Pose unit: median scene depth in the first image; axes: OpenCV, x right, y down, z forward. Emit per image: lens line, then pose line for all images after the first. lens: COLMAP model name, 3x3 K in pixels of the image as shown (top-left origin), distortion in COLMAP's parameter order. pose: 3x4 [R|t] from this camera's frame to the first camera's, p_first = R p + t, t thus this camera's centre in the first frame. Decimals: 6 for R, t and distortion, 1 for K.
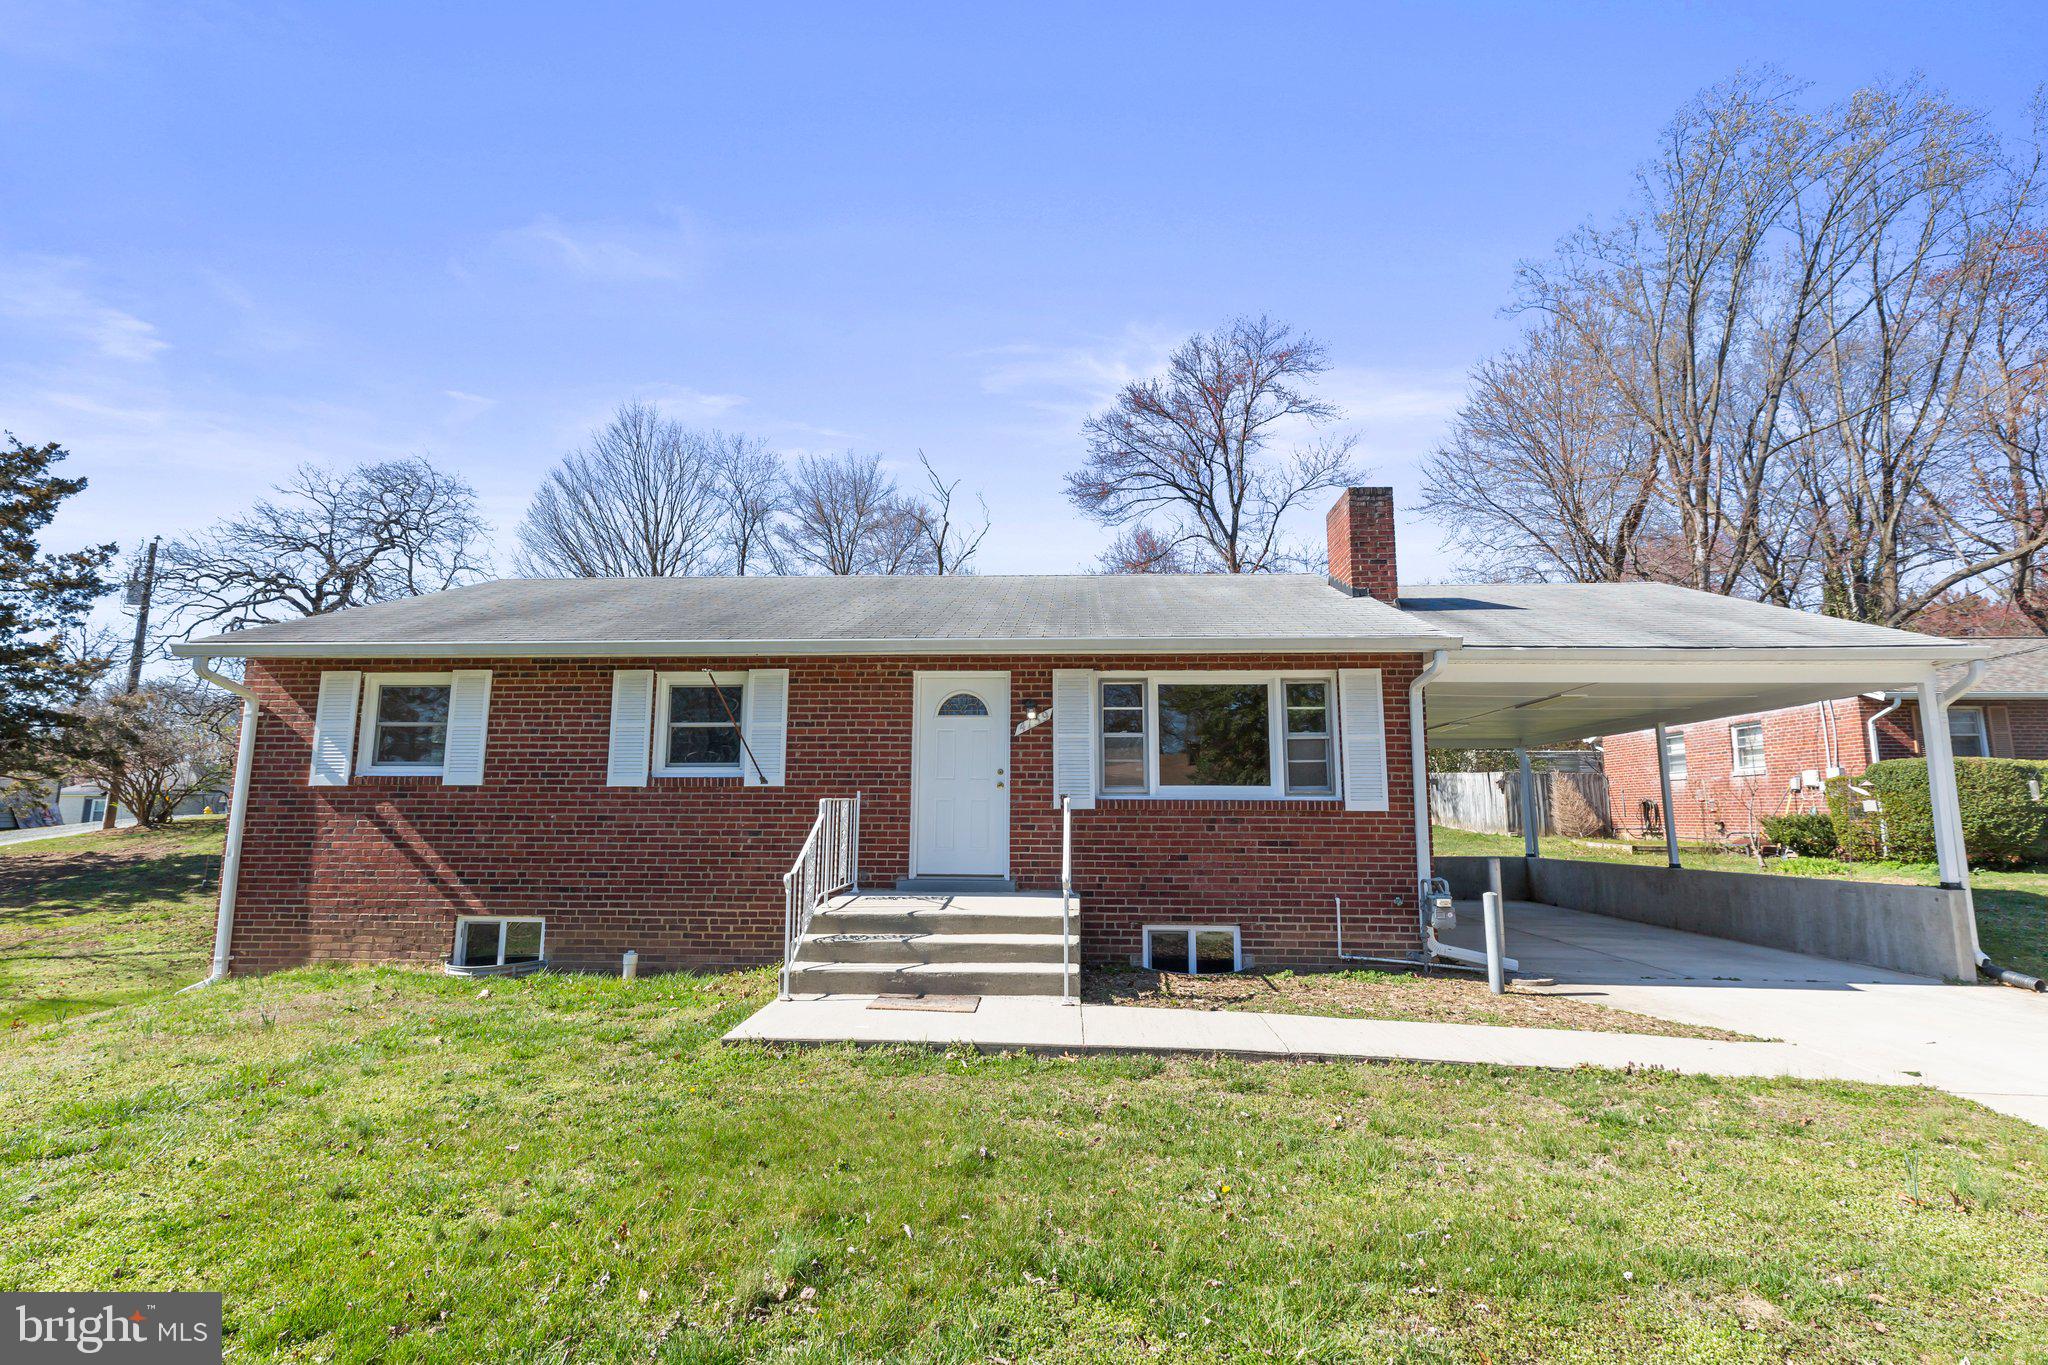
lens RADIAL K [[939.6, 0, 1033.1], [0, 939.6, 709.1], [0, 0, 1]] dist [0.005347, 0.000499]
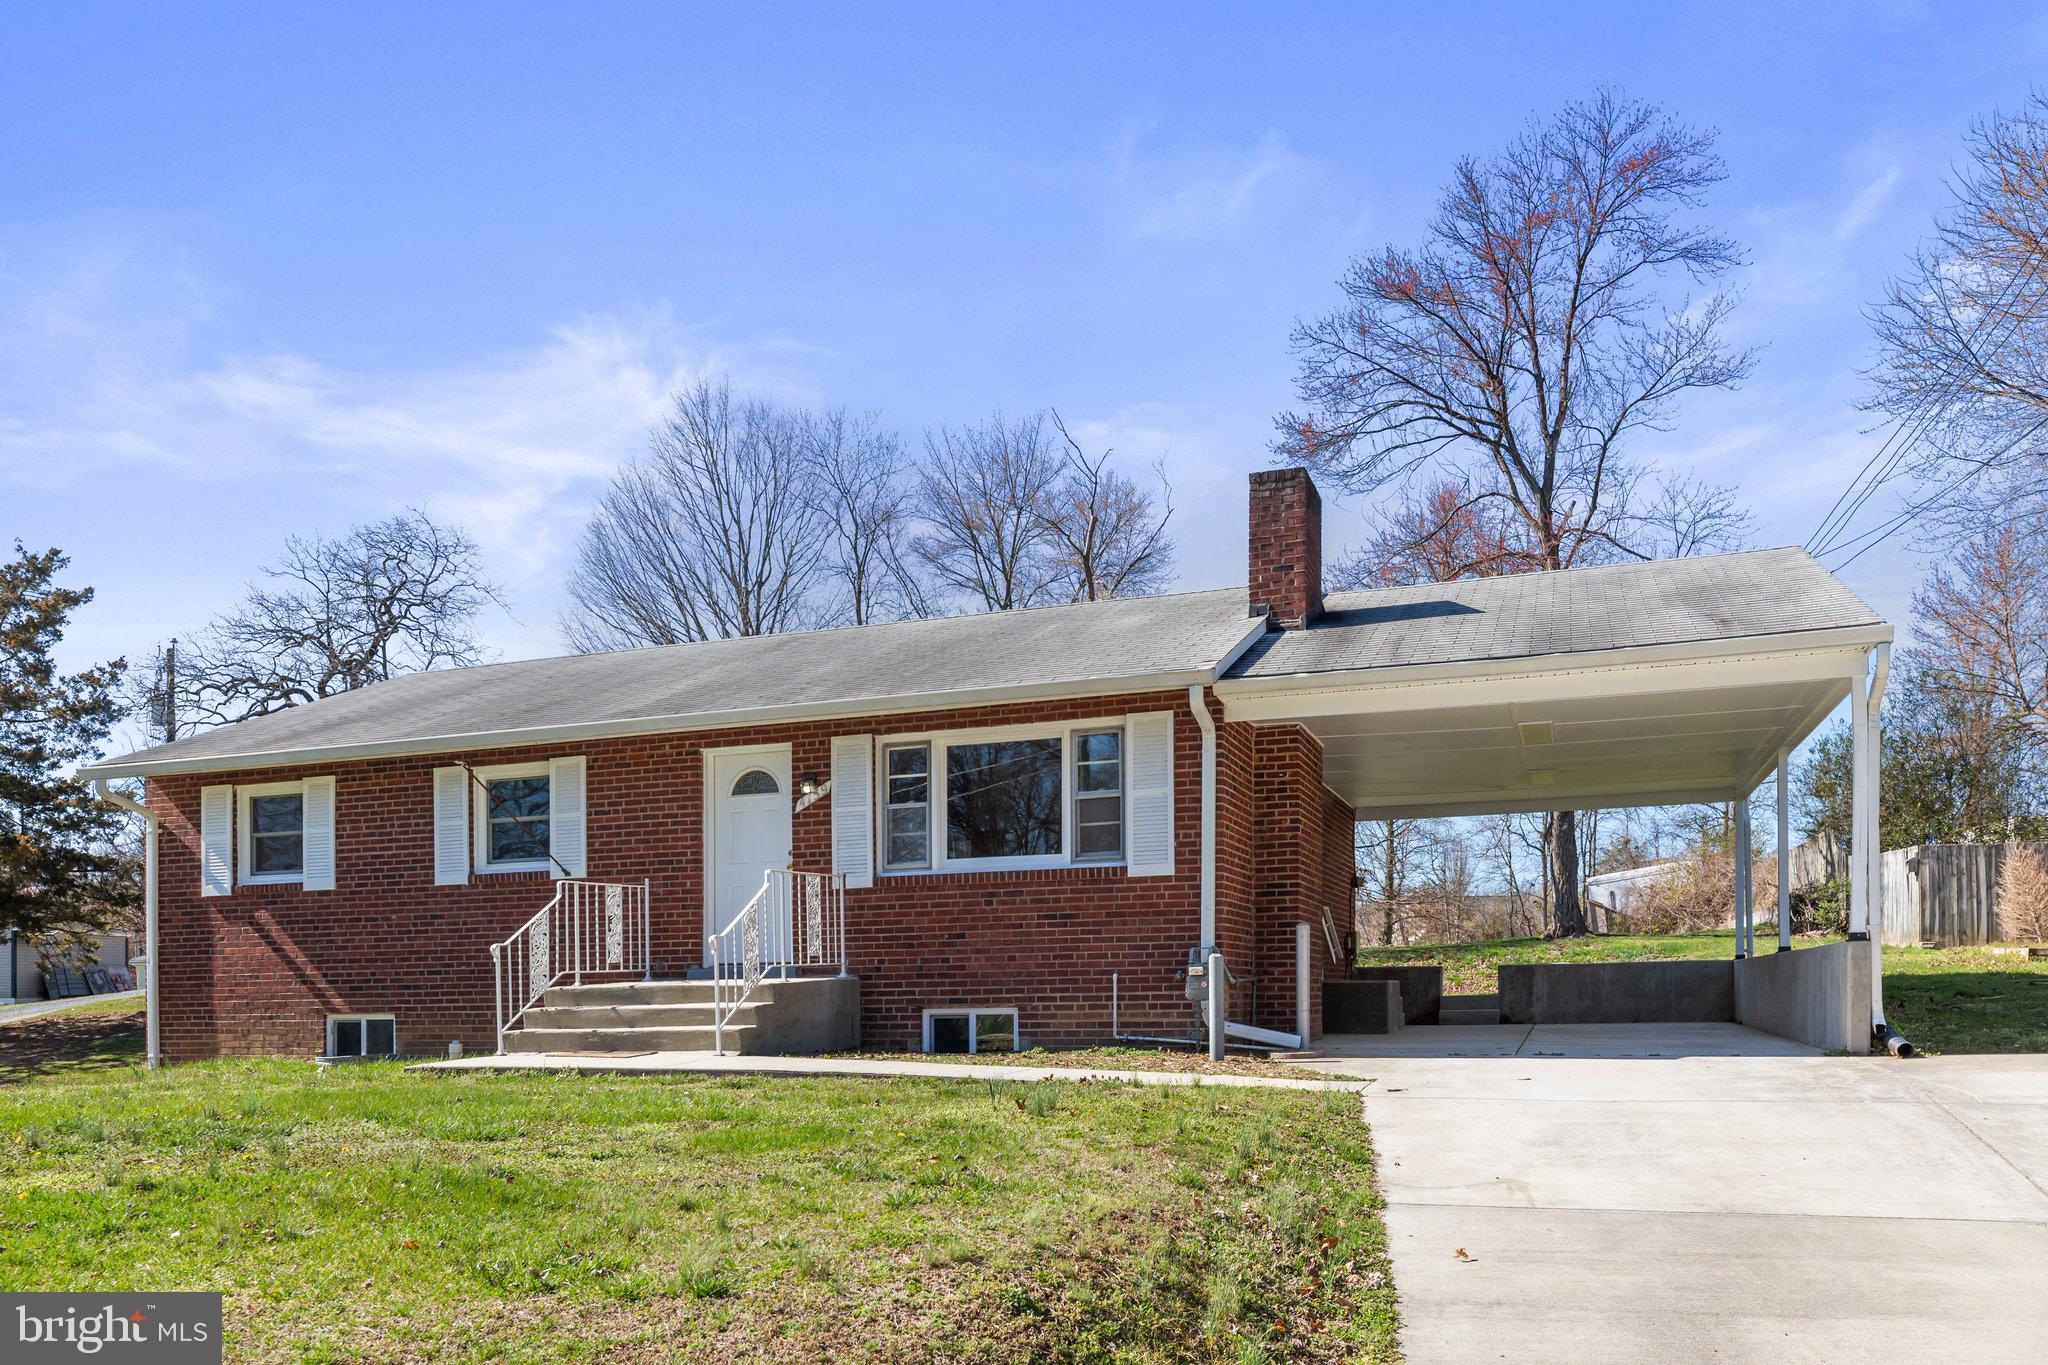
lens RADIAL K [[1546.4, 0, 1023.9], [0, 1546.4, 1004.6], [0, 0, 1]] dist [-0.002005, 0.000873]
pose [[0.956379, -0.017949, -0.291575, 0.624399], [0.055027, 0.991312, 0.119469, 0.045295], [0.286898, -0.130303, 0.949058, -0.402556]]
